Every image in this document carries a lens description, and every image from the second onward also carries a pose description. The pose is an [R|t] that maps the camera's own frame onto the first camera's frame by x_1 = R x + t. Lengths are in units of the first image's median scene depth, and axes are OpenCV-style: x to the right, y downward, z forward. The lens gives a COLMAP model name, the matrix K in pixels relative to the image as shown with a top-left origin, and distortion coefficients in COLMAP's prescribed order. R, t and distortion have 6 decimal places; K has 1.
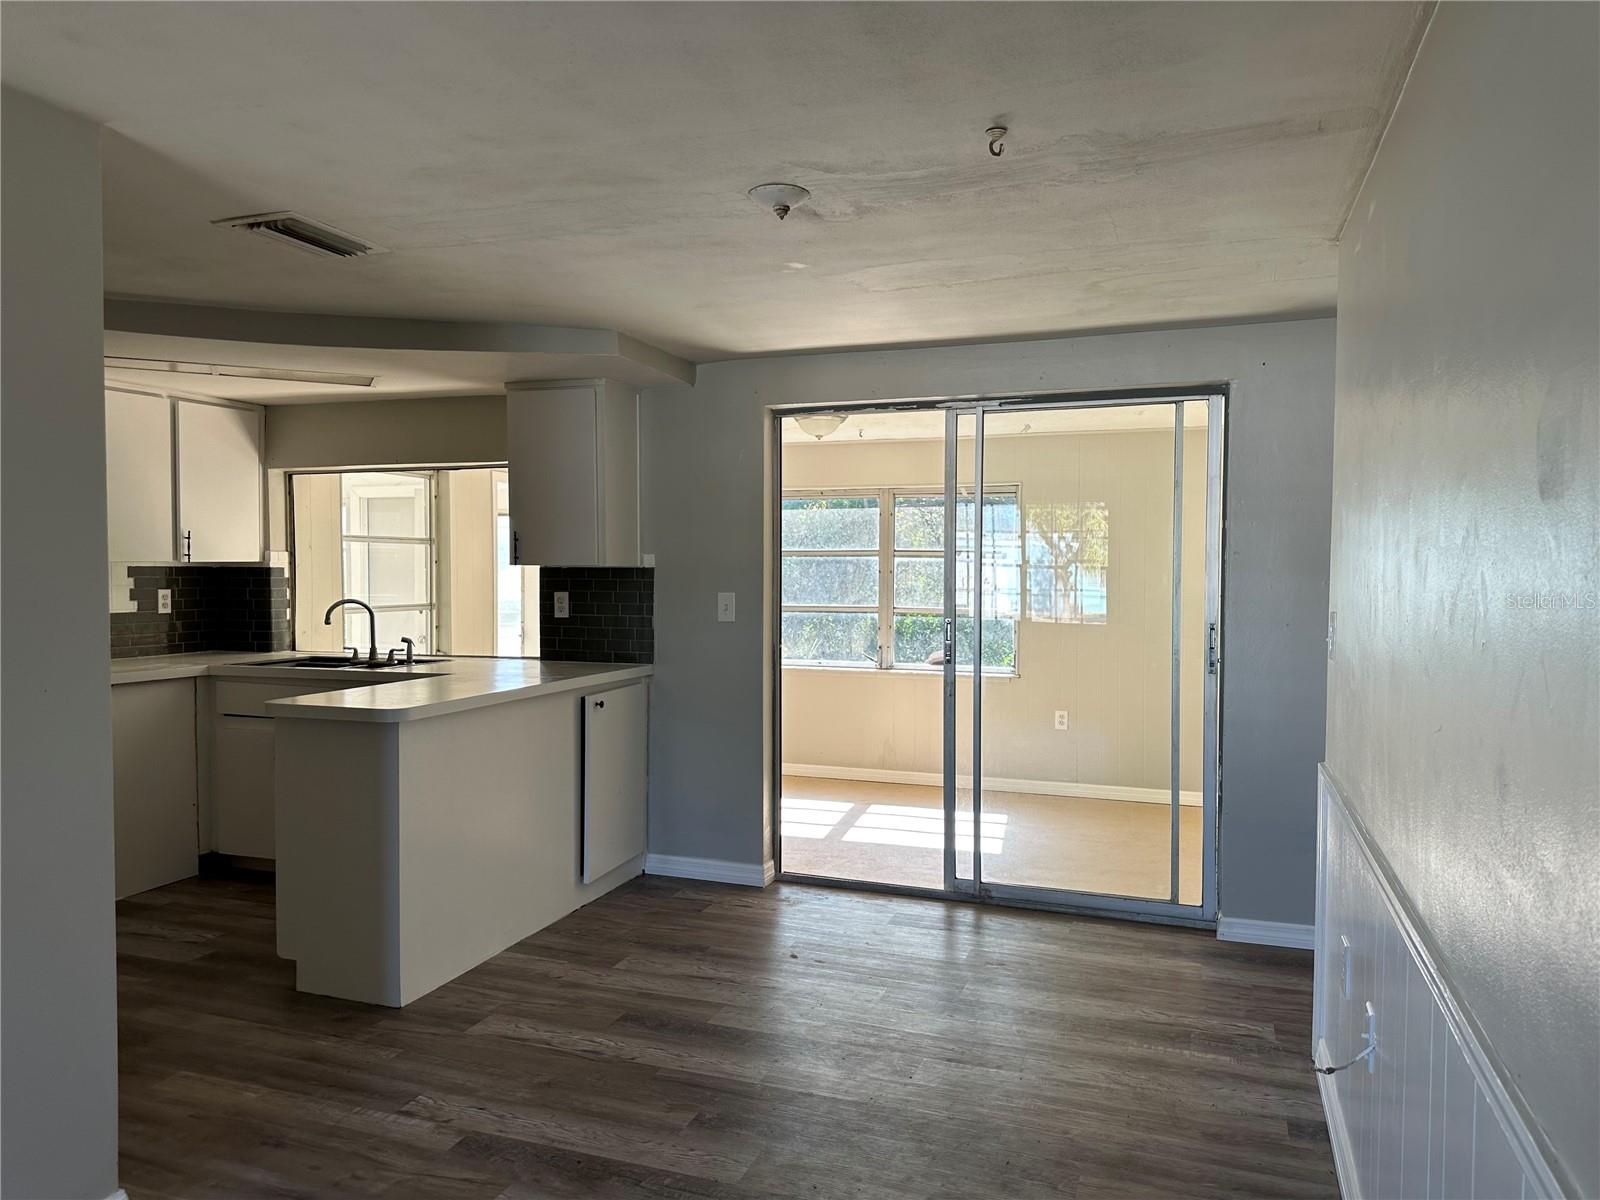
lens RADIAL K [[1110.2, 0, 795.8], [0, 1110.2, 606.2], [0, 0, 1]] dist [0.142413, -0.212782]
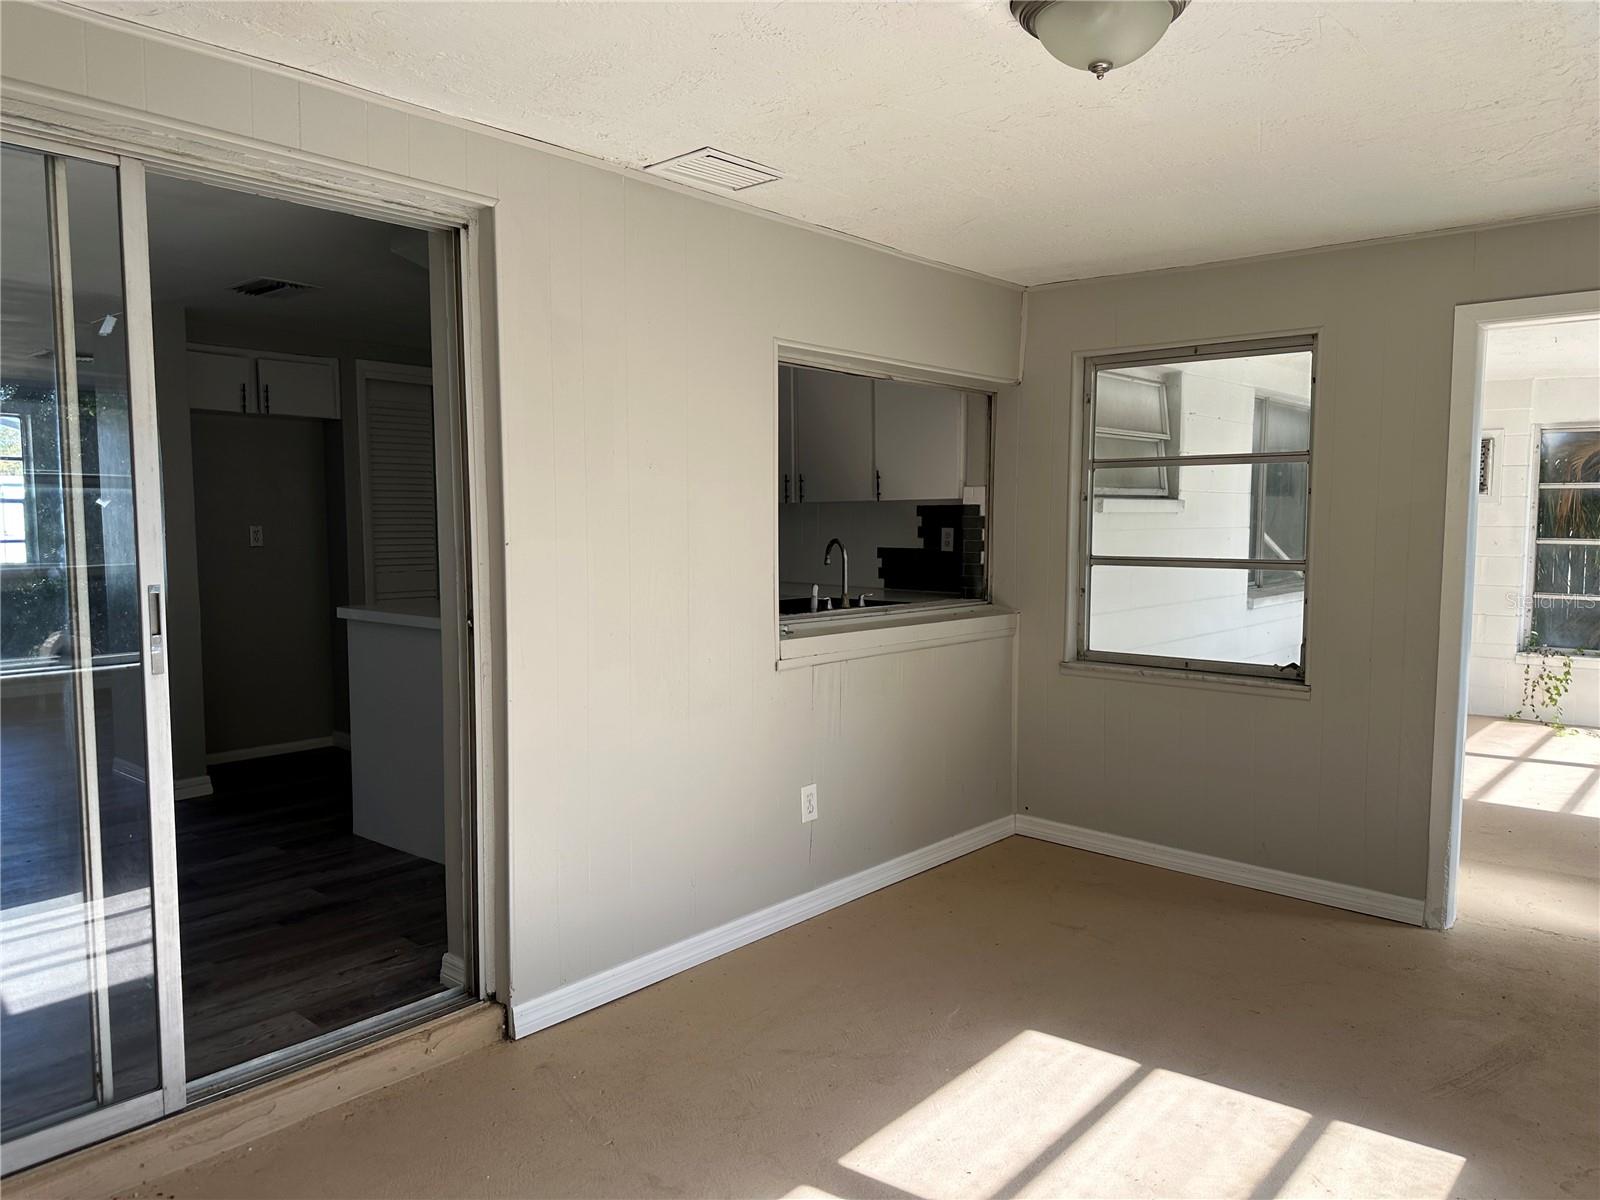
lens RADIAL K [[1110.2, 0, 795.8], [0, 1110.2, 606.2], [0, 0, 1]] dist [0.142413, -0.212782]
pose [[-0.358885, 0.071997, -0.930601, 0.479219], [-0.035792, 0.995226, 0.090800, -0.034034], [0.932695, 0.065895, -0.354594, 1.365902]]
